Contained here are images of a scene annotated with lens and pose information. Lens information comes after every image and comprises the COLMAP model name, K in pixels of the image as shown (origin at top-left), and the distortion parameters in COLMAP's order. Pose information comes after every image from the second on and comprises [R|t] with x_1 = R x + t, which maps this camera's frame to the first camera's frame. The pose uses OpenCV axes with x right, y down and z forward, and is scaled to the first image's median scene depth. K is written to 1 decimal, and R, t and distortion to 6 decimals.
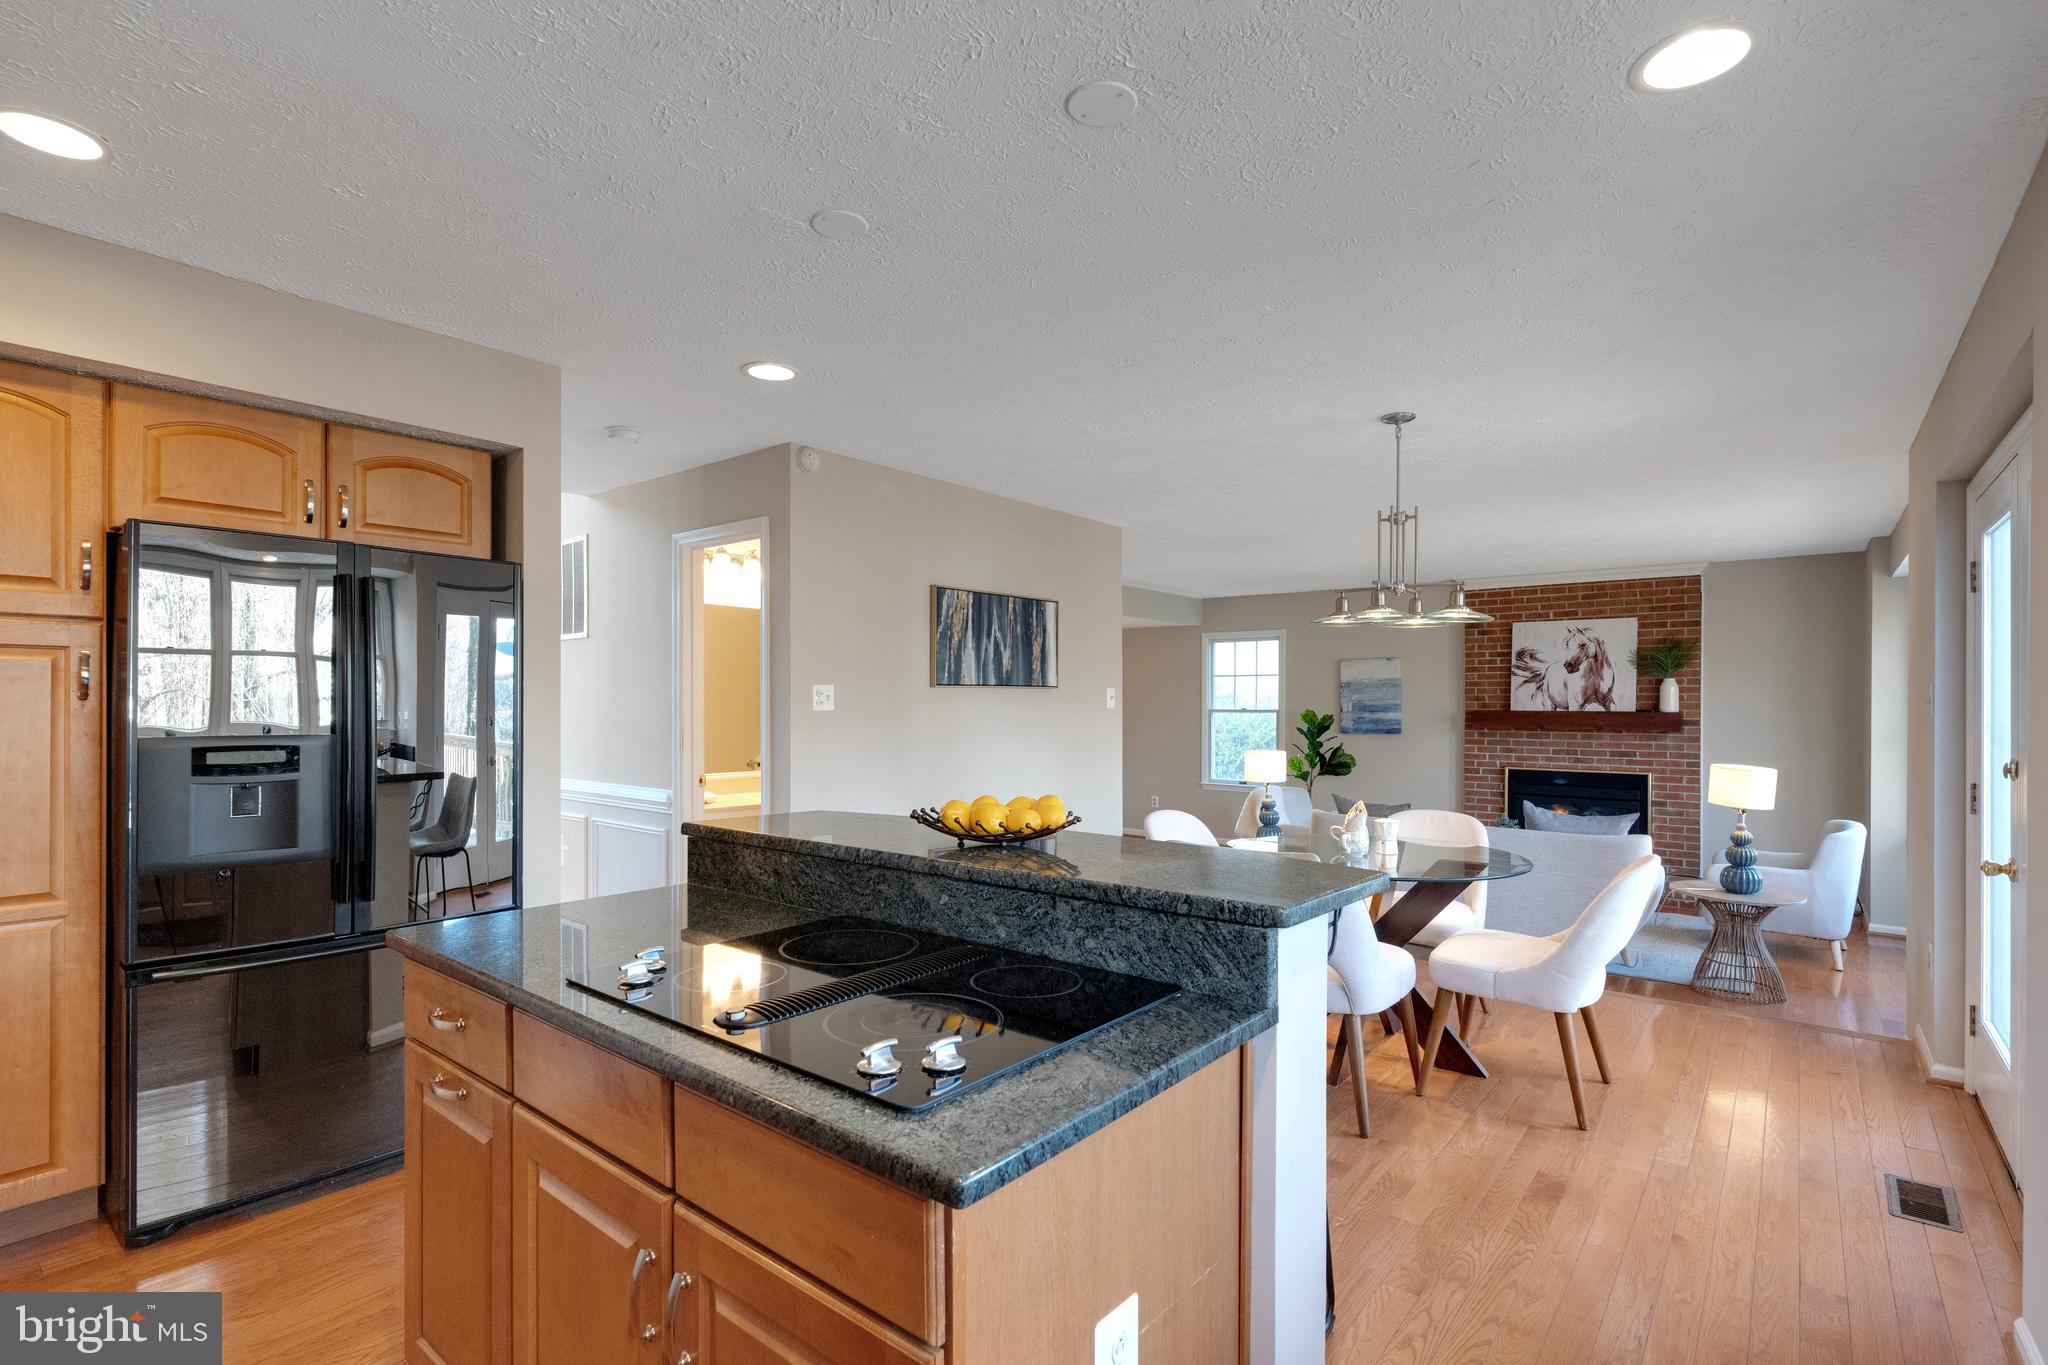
lens RADIAL K [[951.7, 0, 1008.5], [0, 951.7, 704.9], [0, 0, 1]] dist [-0.001039, -0.000191]
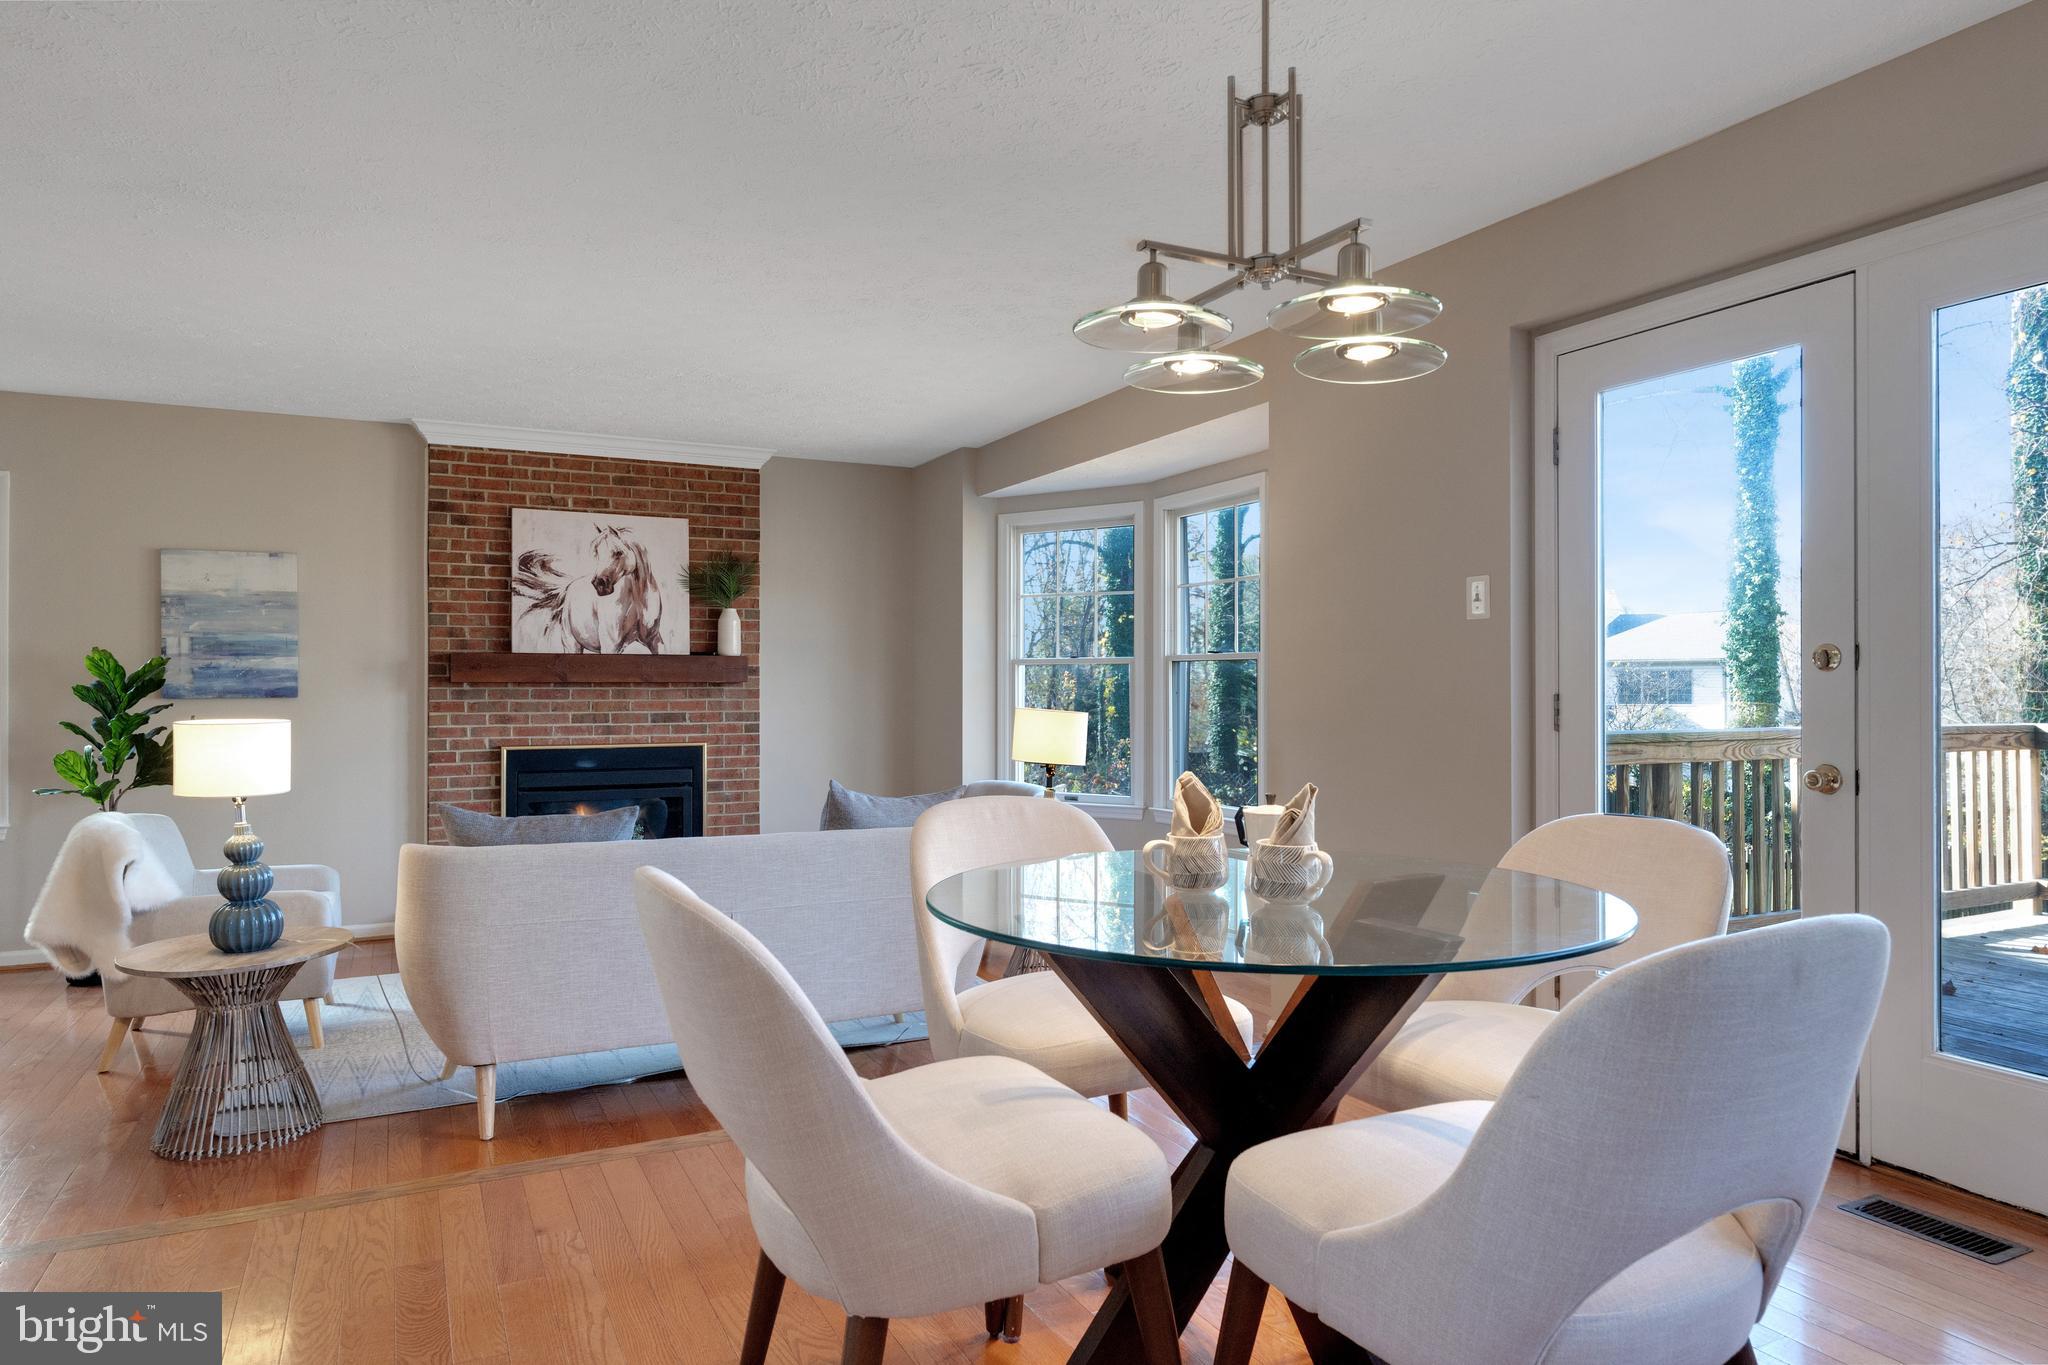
lens RADIAL K [[1258.9, 0, 1039.8], [0, 1258.9, 681.9], [0, 0, 1]] dist [0.004769, -0.002631]
pose [[0.404545, 0.001112, 0.914517, -0.070217], [0.004394, 0.999985, -0.003159, 0.029334], [-0.914508, 0.005296, 0.404534, 0.382884]]
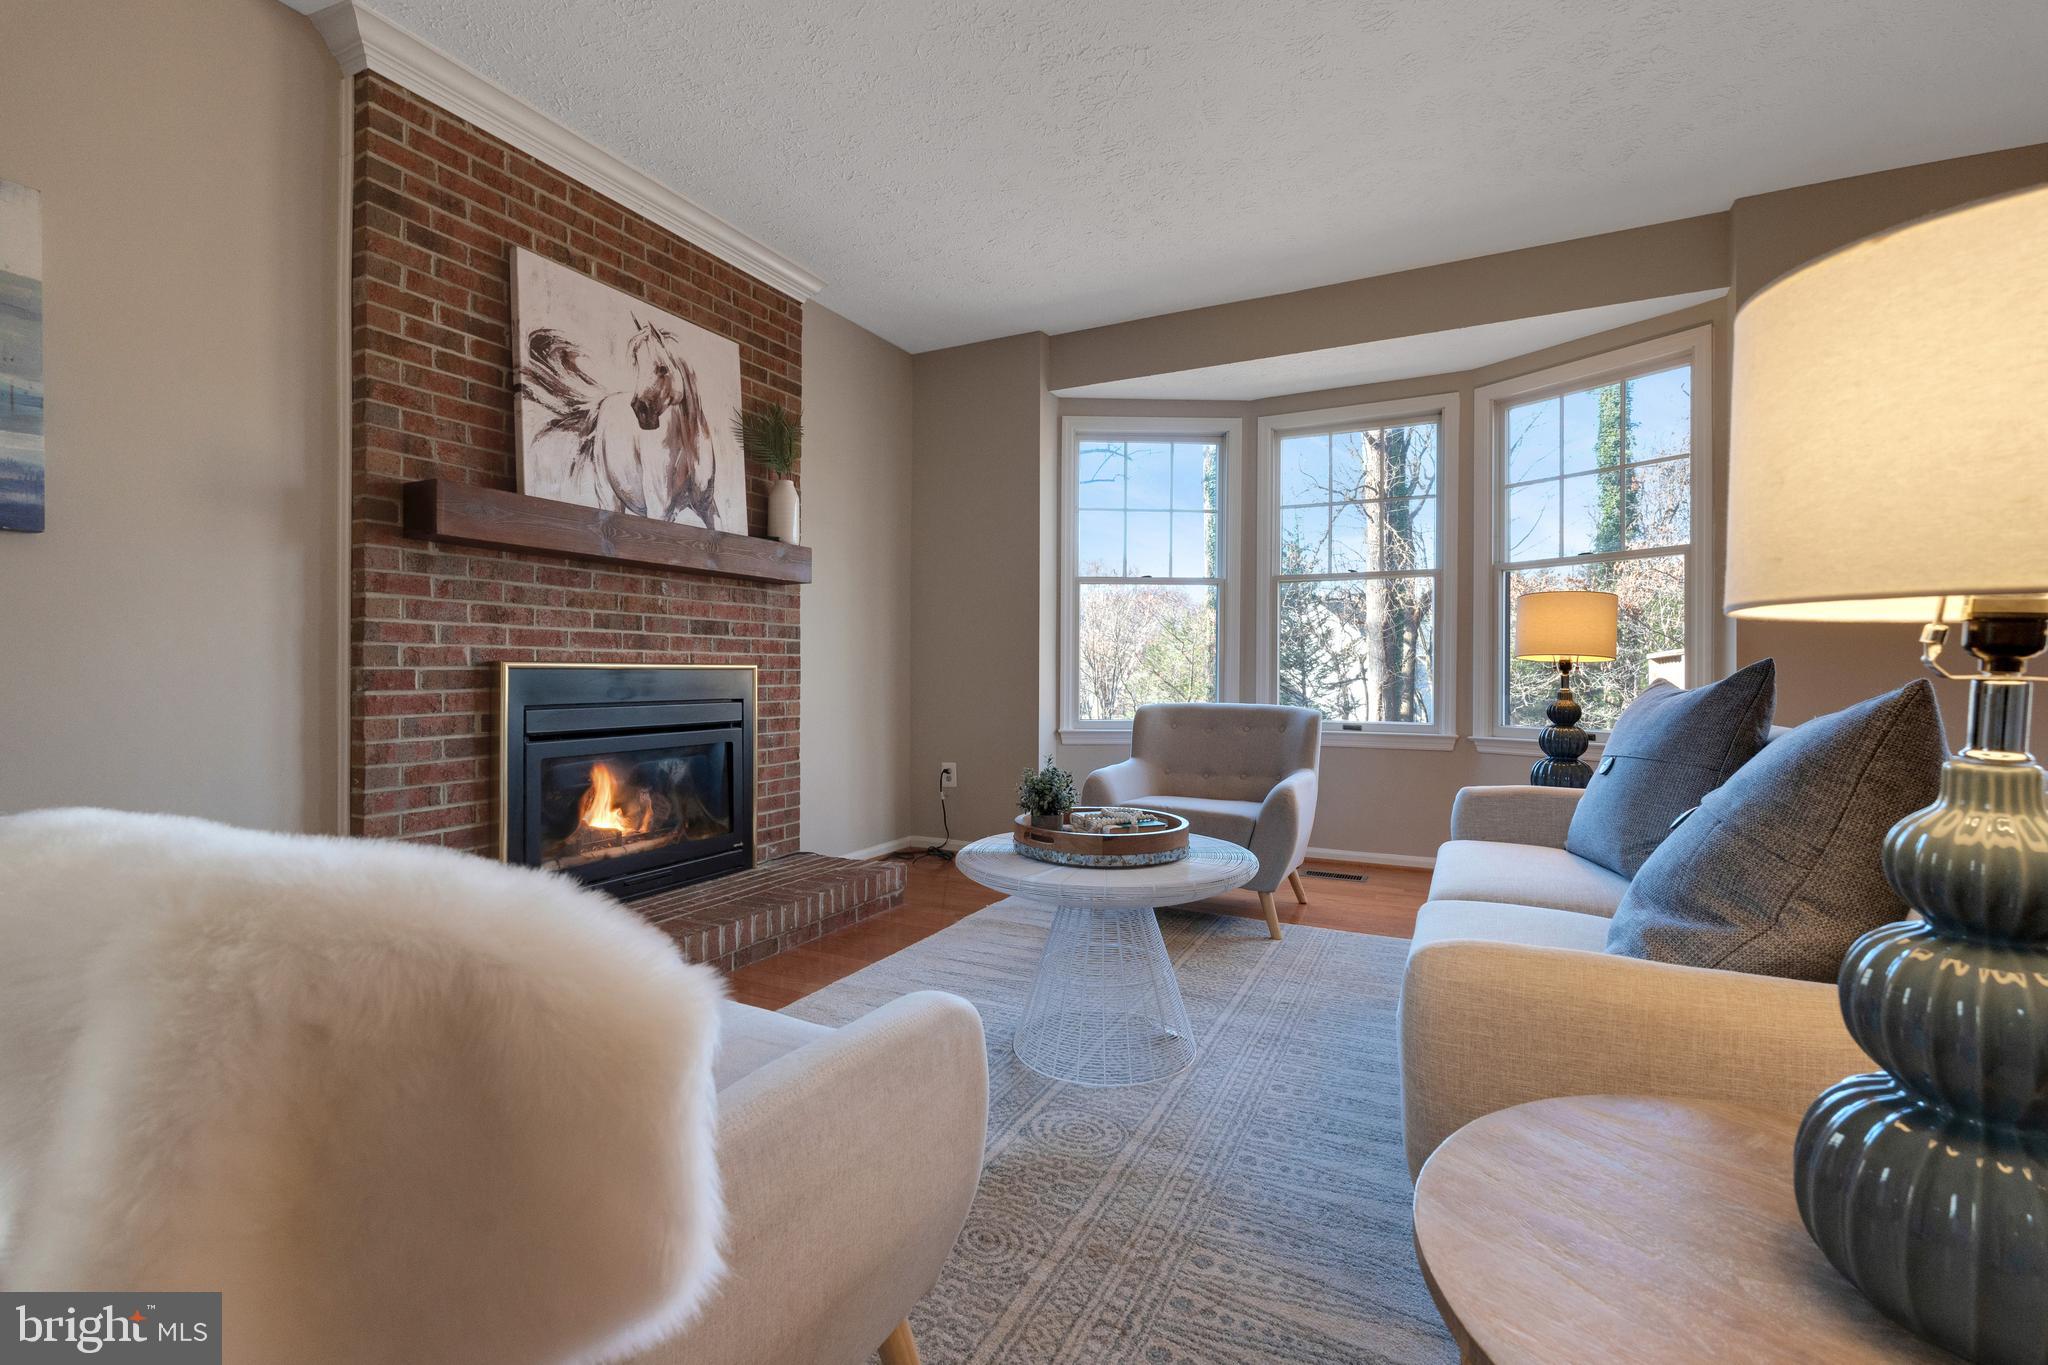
lens RADIAL K [[901.6, 0, 1020.1], [0, 901.6, 669.0], [0, 0, 1]] dist [-0.003162, 0.000551]
pose [[-0.212256, 0.000772, 0.977214, 0.176906], [0.001416, 0.999999, -0.000482, 0.070812], [-0.977213, 0.001281, -0.212257, 0.924098]]
